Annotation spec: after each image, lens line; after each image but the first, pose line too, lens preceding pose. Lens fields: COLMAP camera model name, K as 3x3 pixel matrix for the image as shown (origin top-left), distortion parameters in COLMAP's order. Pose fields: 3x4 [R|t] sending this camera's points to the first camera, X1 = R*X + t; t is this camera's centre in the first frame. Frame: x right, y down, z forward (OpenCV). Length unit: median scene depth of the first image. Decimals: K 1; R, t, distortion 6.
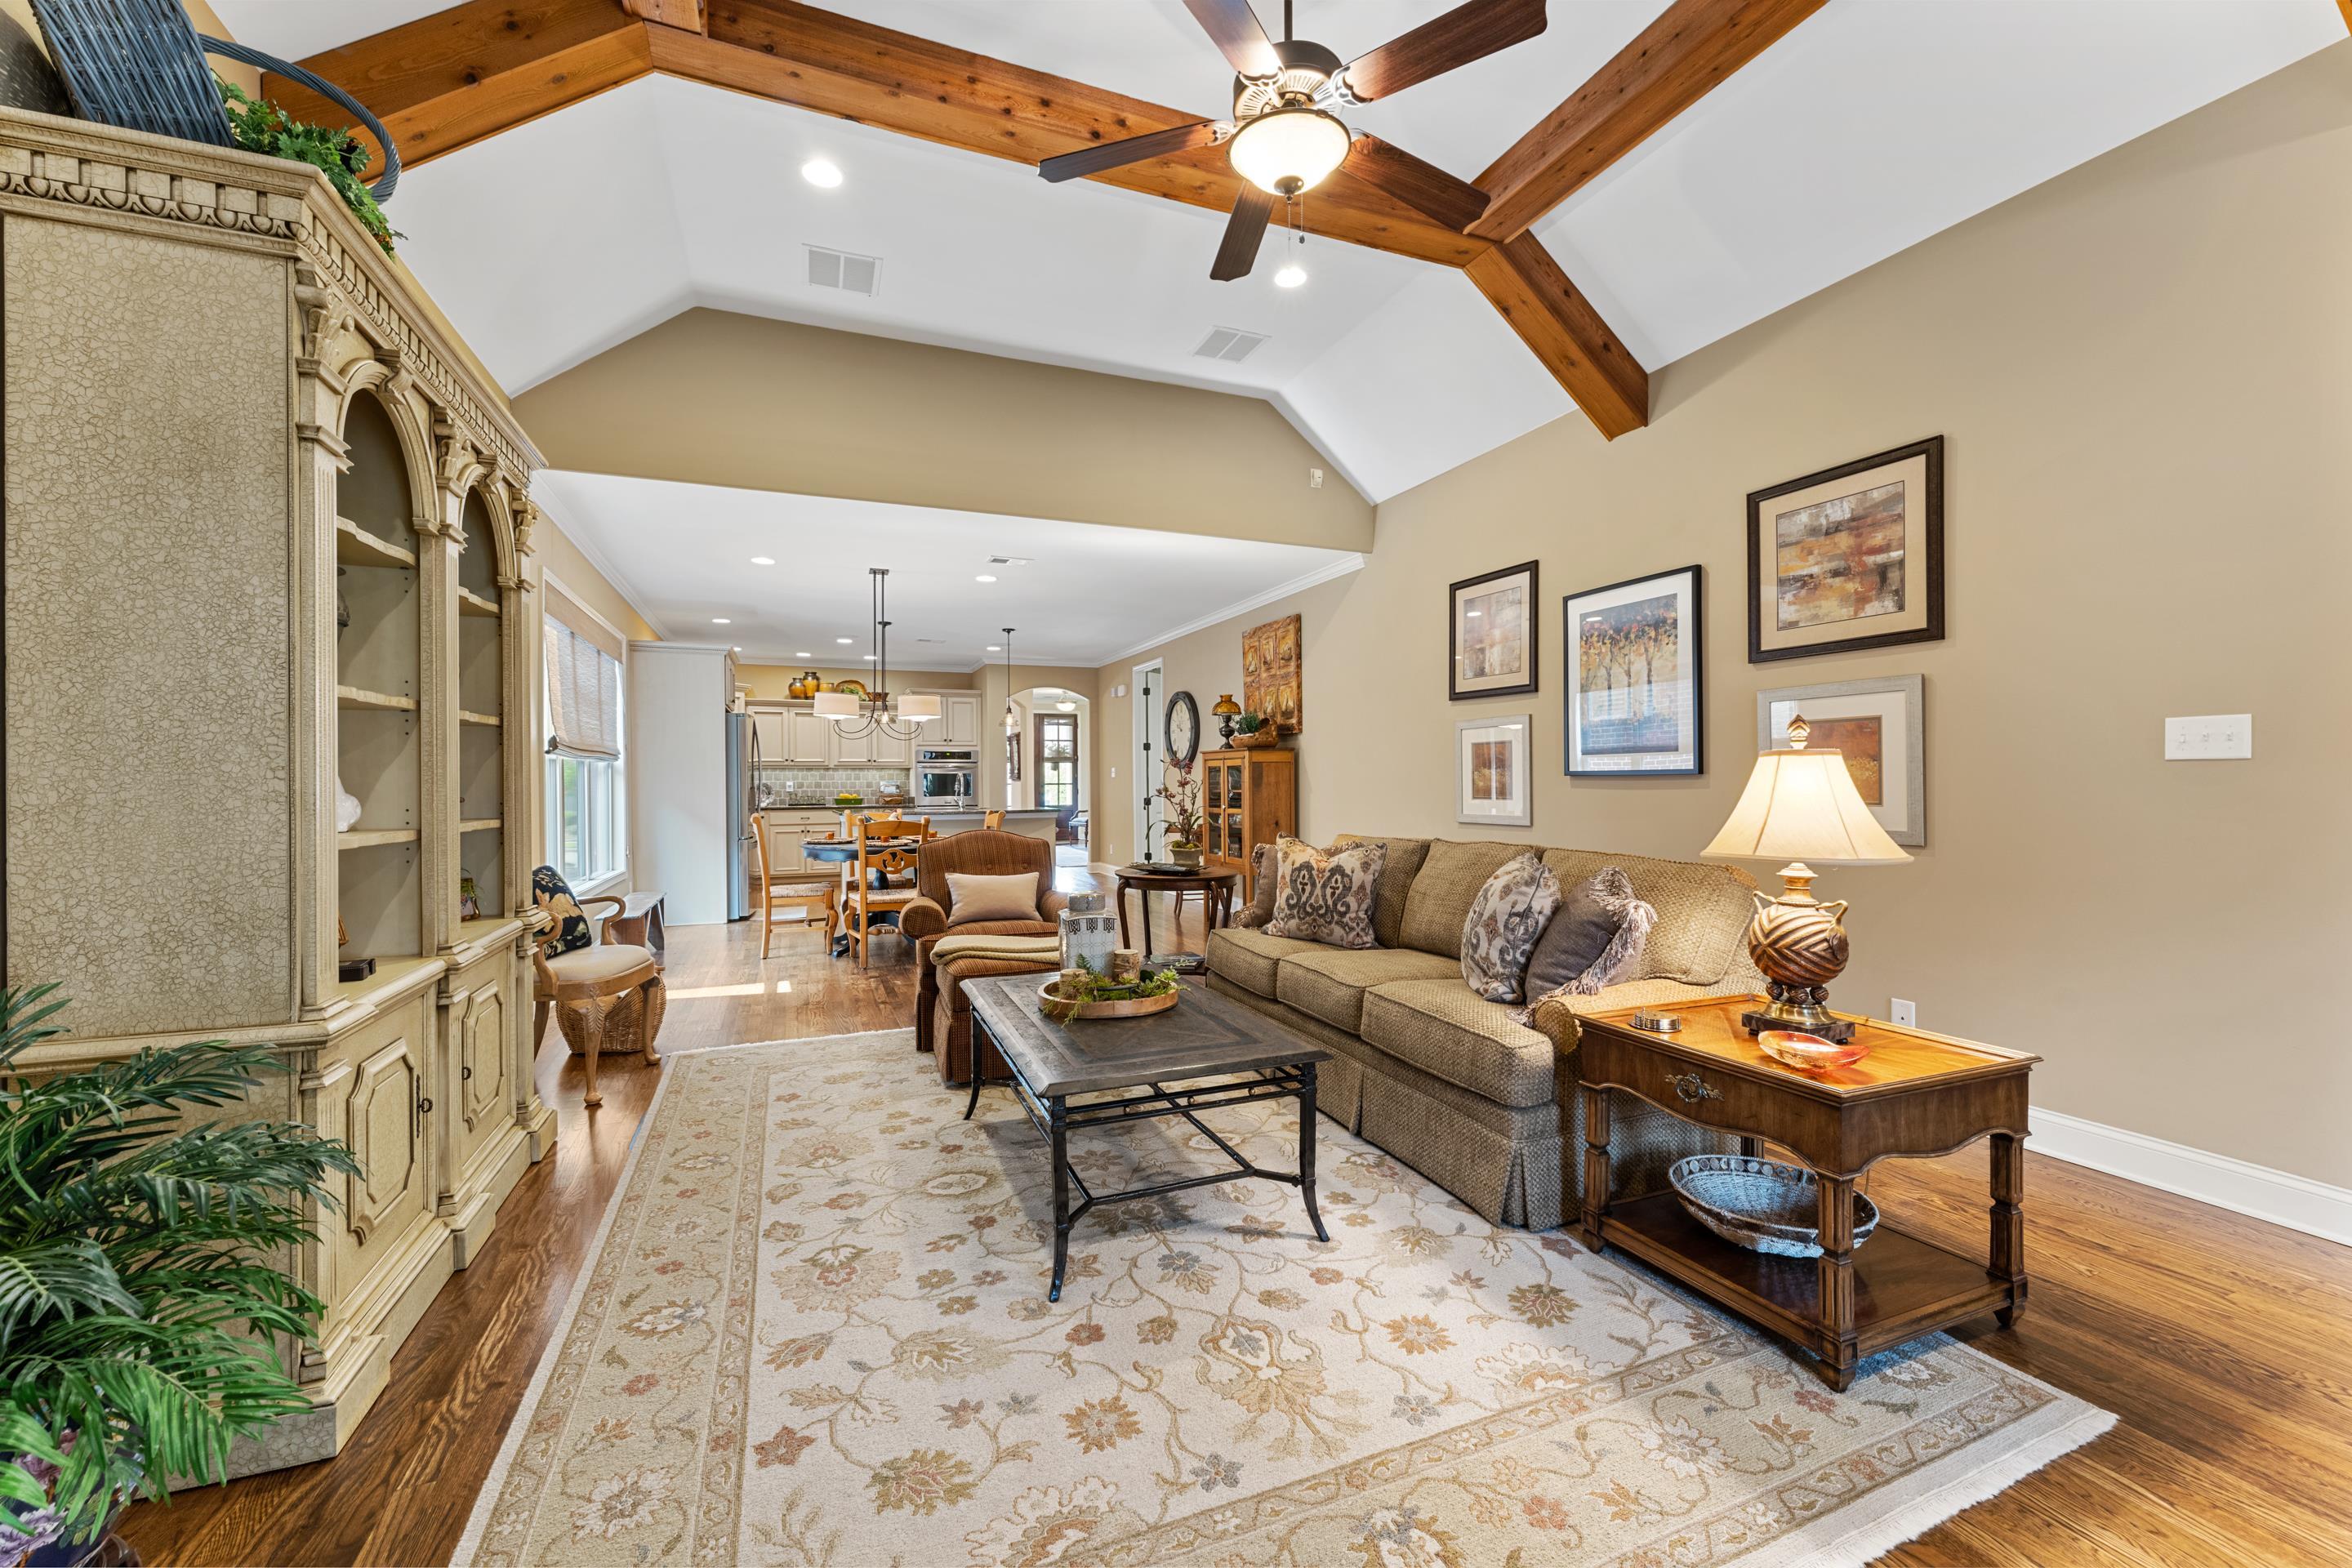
lens RADIAL K [[933.2, 0, 1173.1], [0, 933.2, 782.4], [0, 0, 1]] dist [0.001259, -0.000107]
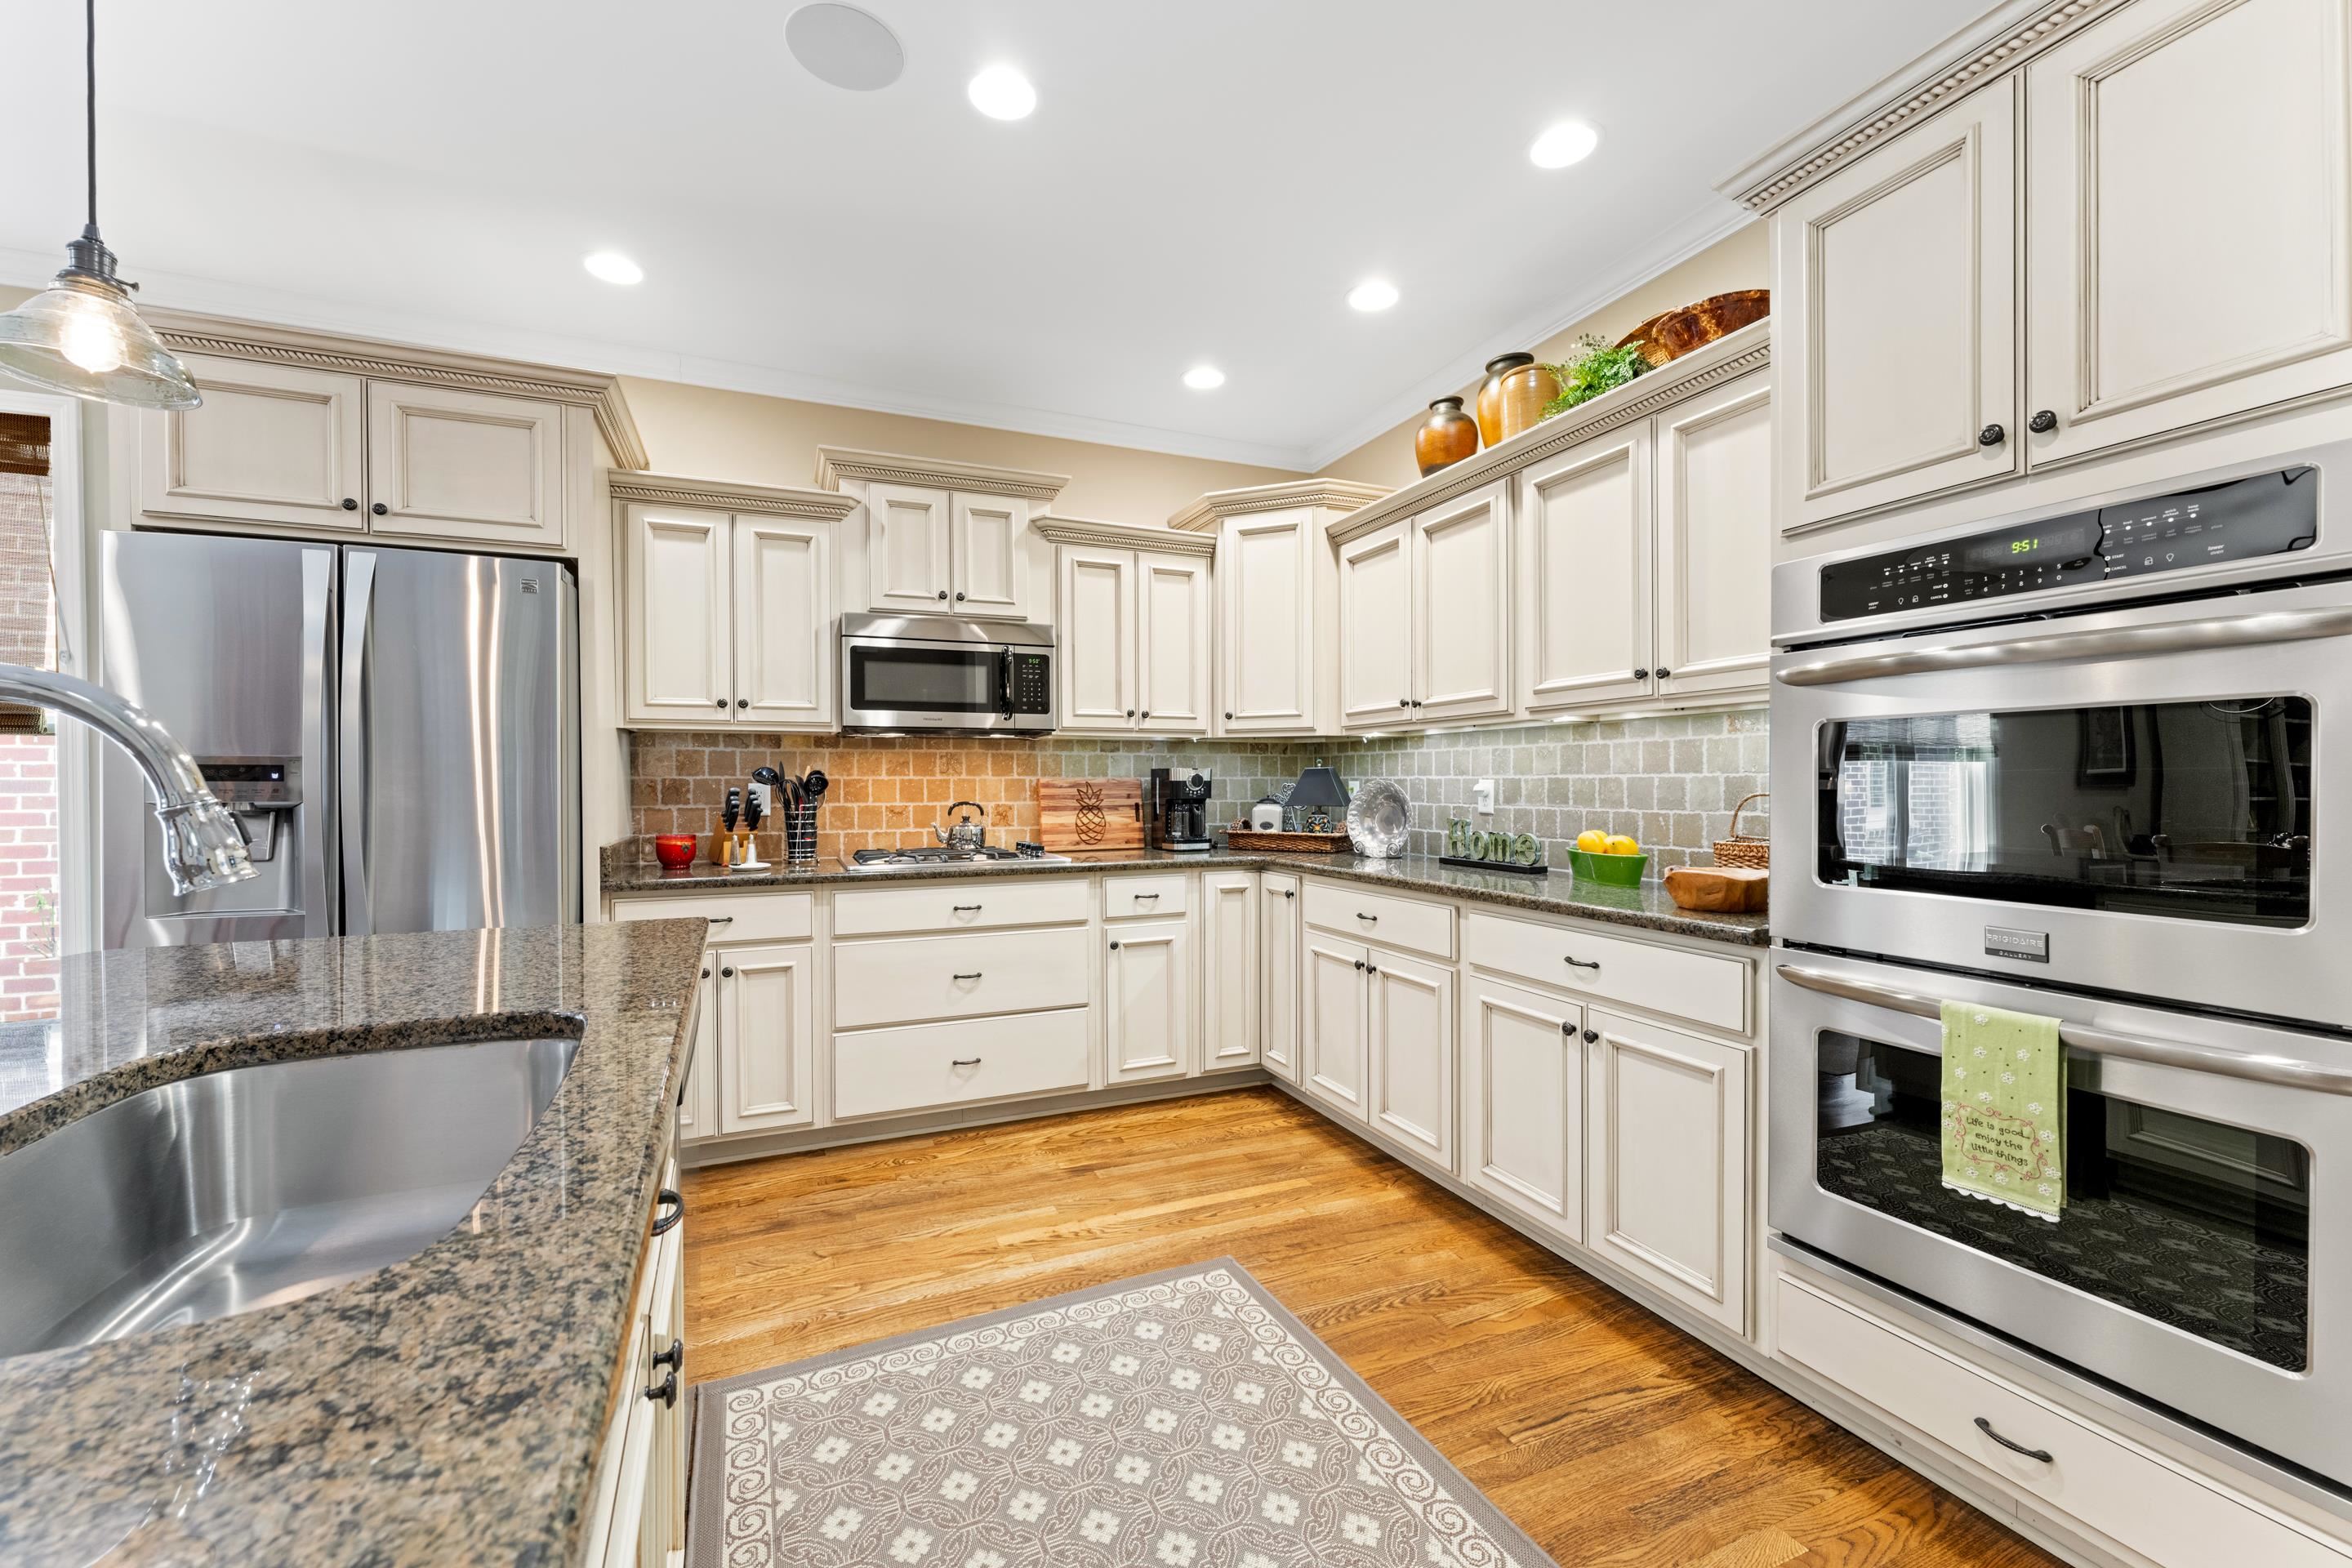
lens RADIAL K [[940.7, 0, 1174.7], [0, 940.7, 787.7], [0, 0, 1]] dist [0.001796, -0.000235]
pose [[0.012680, 0.008653, -0.999882, -0.609321], [0.002678, 0.999959, 0.008687, -0.004266], [0.999916, -0.002788, 0.012656, 4.426881]]
